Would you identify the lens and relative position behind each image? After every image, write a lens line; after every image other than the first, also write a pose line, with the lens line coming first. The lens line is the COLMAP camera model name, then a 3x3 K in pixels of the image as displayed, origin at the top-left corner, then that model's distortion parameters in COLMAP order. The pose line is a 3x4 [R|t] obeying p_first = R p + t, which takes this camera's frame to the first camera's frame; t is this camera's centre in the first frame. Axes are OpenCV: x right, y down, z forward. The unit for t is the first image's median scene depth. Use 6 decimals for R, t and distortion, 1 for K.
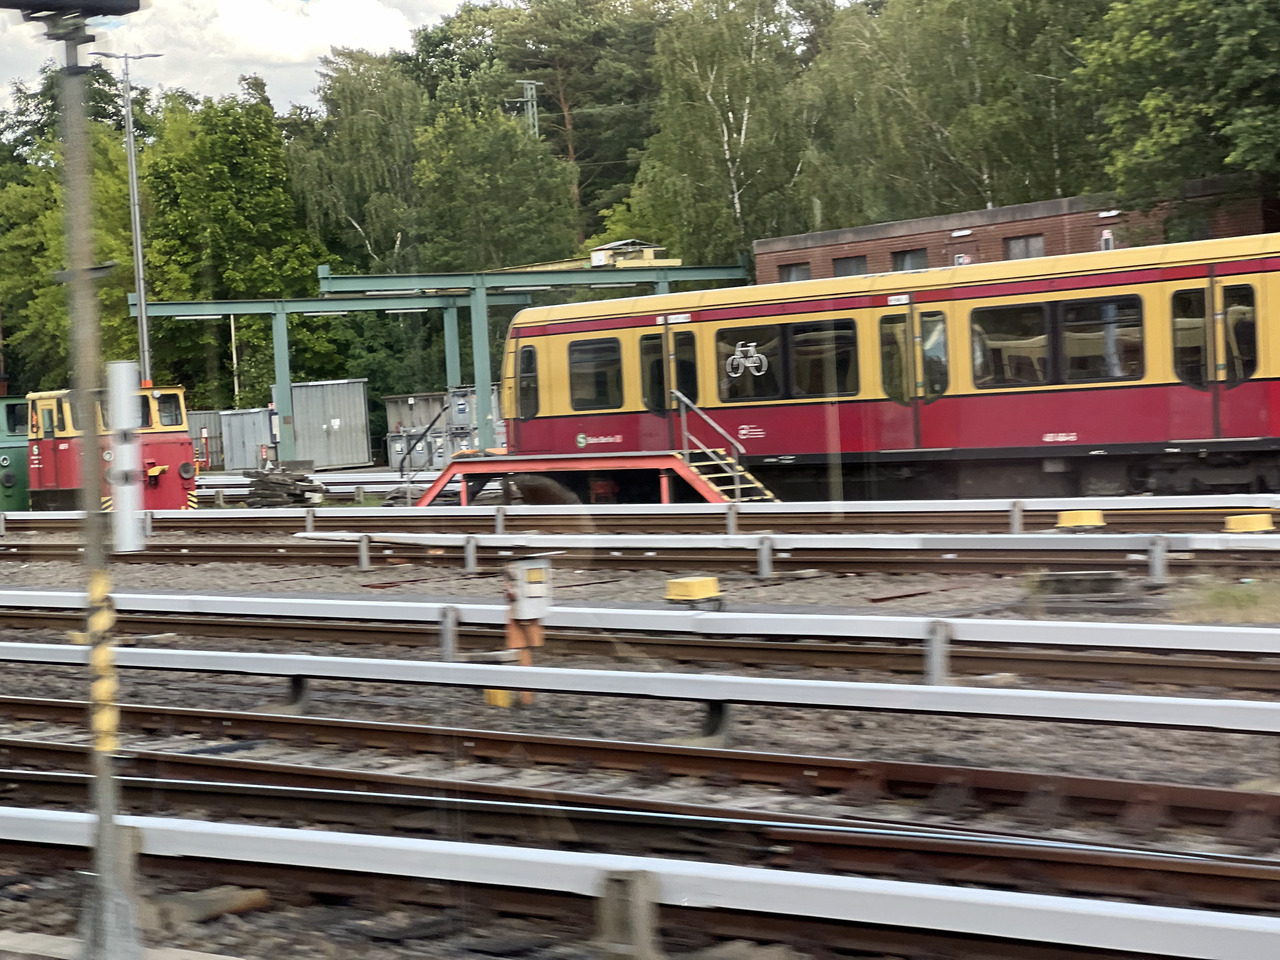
lens RADIAL K [[2836.6, 0, 667.7], [0, 2836.6, 518.3], [0, 0, 1]] dist [-0.065349, 3.446792]
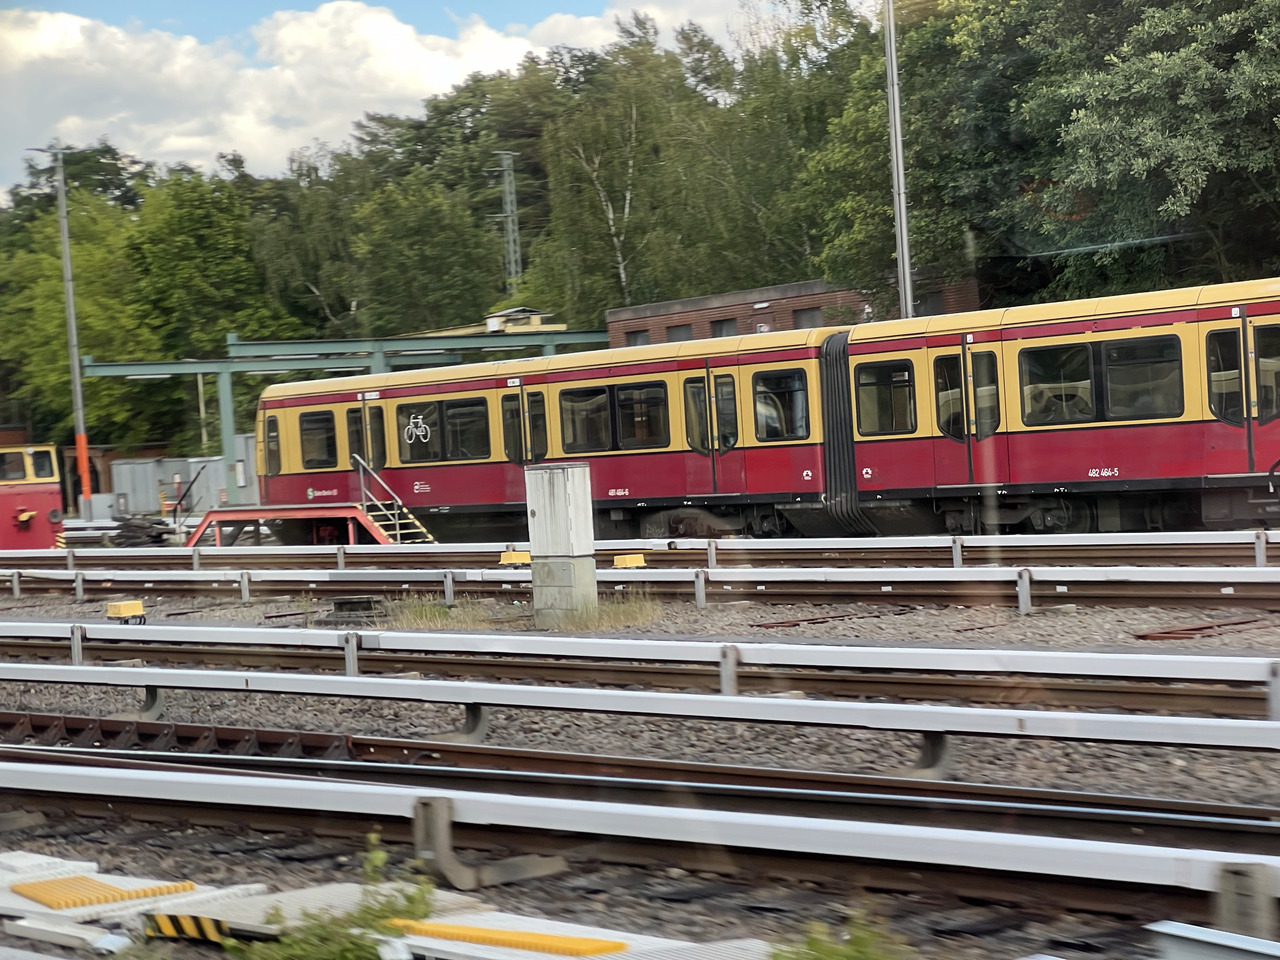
lens RADIAL K [[2825.5, 0, 681.8], [0, 2825.5, 539.5], [0, 0, 1]] dist [0.075128, 2.839026]
pose [[0.998908, -0.002729, -0.046646, 0.101130], [0.002521, 0.999987, -0.004507, -0.000835], [0.046658, 0.004384, 0.998901, -0.117031]]
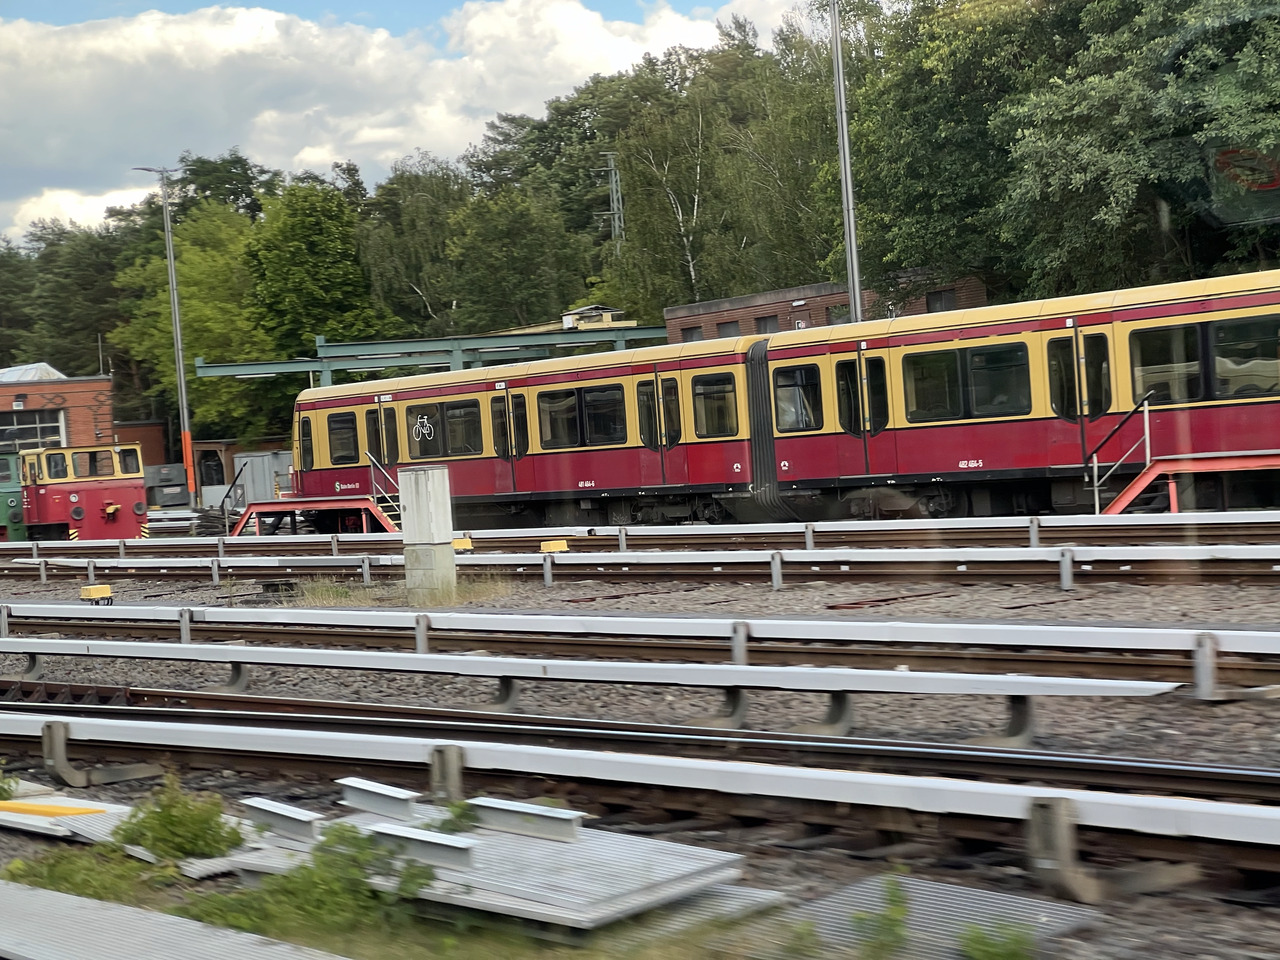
lens RADIAL K [[2838.0, 0, 640.0], [0, 2838.0, 480.0], [0, 0, 1]] dist [-0.033391, 5.655019]
pose [[0.991740, -0.014228, -0.127473, 0.154677], [0.011835, 0.999740, -0.019509, -0.001257], [0.127717, 0.017839, 0.991650, -0.178389]]
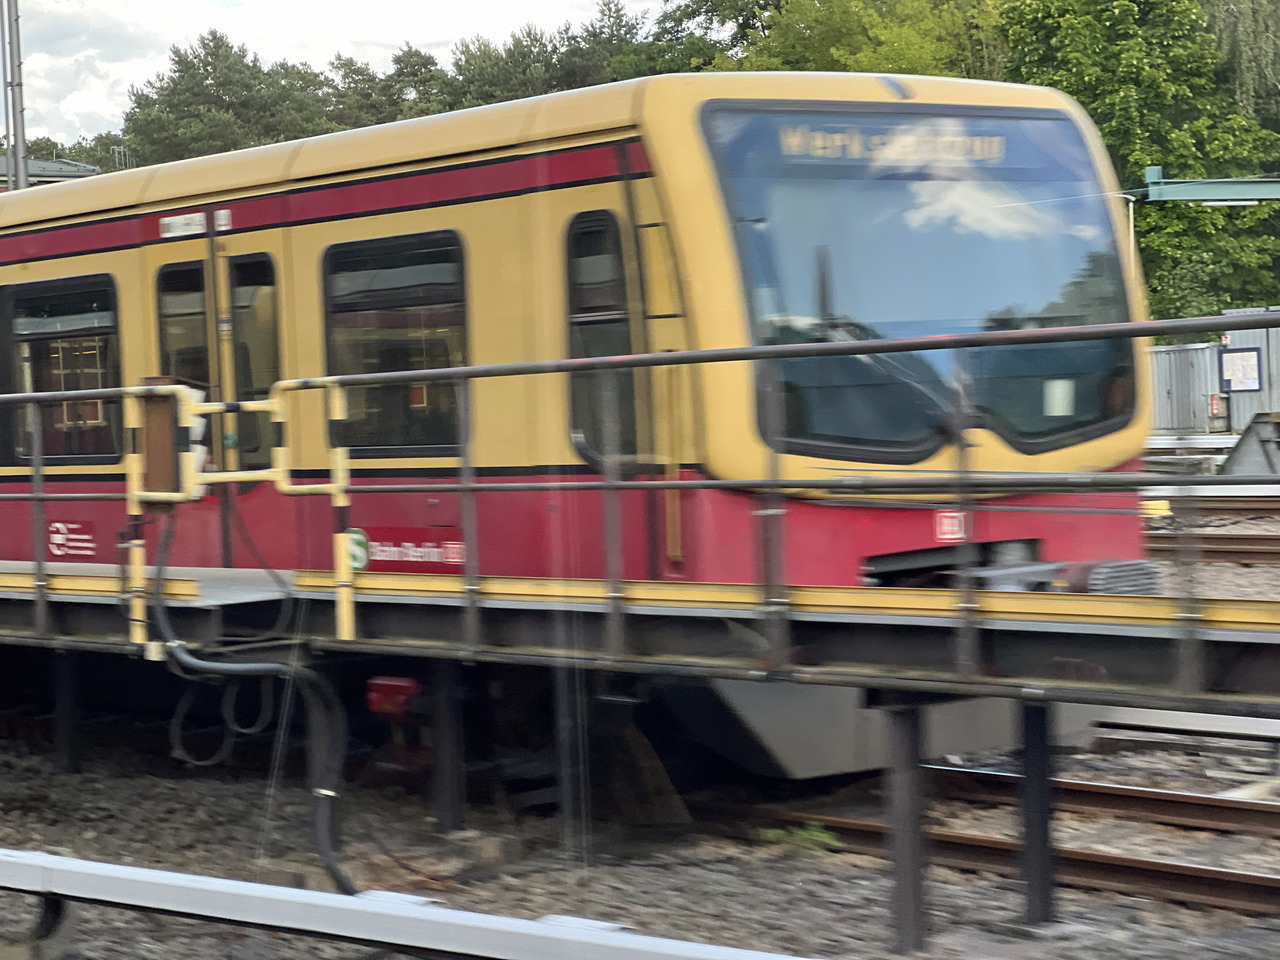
lens RADIAL K [[2829.7, 0, 640.0], [0, 2829.7, 480.0], [0, 0, 1]] dist [0.469139, -2.594504]
pose [[0.998533, 0.012862, -0.052599, -0.278808], [-0.013237, 0.999889, -0.006799, 0.002310], [0.052506, 0.007485, 0.998593, 0.315226]]
